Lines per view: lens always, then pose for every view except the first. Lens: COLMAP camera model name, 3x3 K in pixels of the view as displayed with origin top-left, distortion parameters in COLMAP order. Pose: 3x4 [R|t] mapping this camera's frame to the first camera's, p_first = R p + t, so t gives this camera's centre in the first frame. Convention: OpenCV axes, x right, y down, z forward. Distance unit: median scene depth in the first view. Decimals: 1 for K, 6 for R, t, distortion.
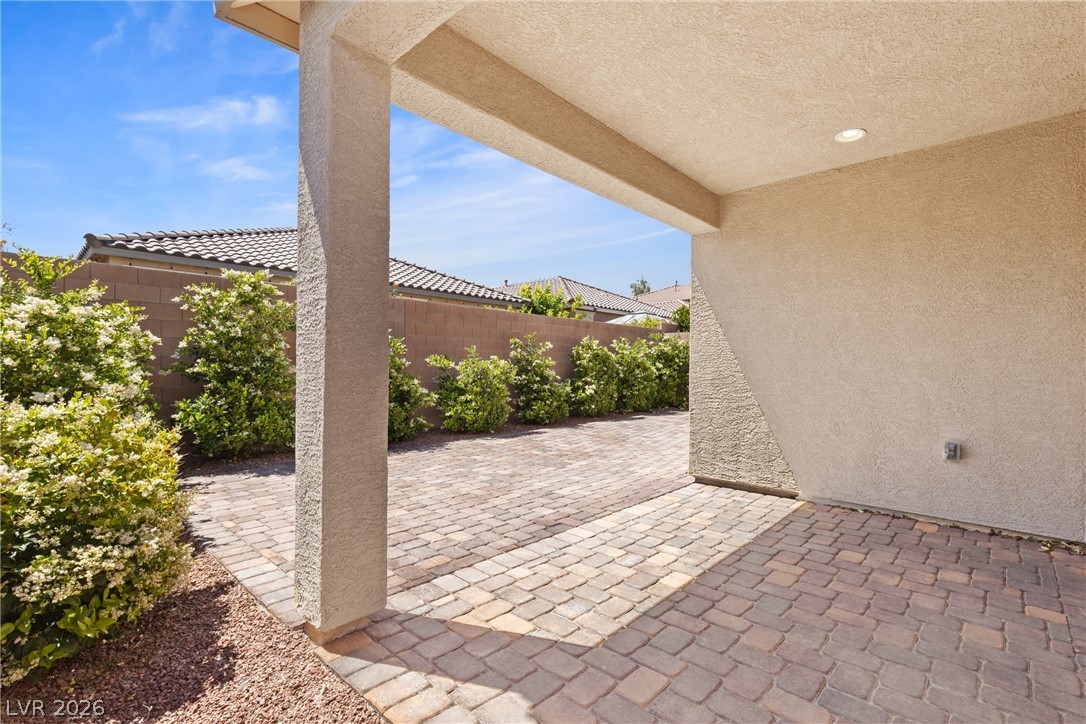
lens RADIAL K [[487.4, 0, 546.6], [0, 487.4, 364.4], [0, 0, 1]] dist [0.006680, 0.000447]
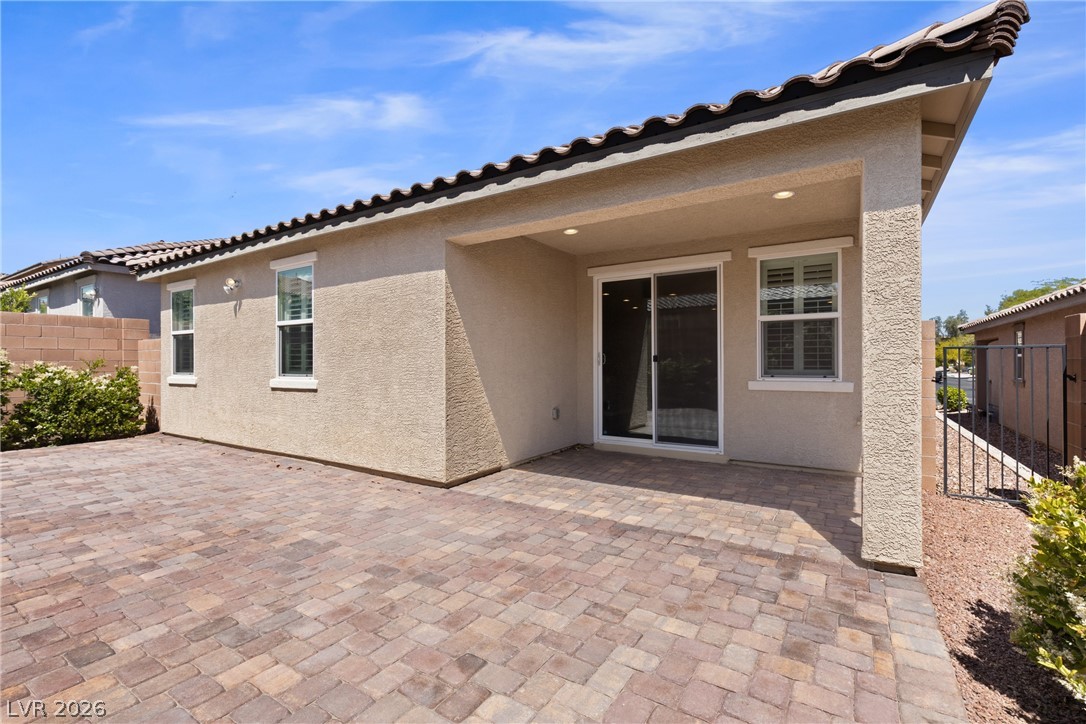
lens RADIAL K [[487.4, 0, 546.2], [0, 487.4, 363.0], [0, 0, 1]] dist [0.006680, 0.000447]
pose [[-0.172373, -0.010077, 0.984980, -0.939591], [-0.000815, 0.999949, 0.010088, -0.033581], [-0.985031, 0.000936, -0.172373, 1.280216]]
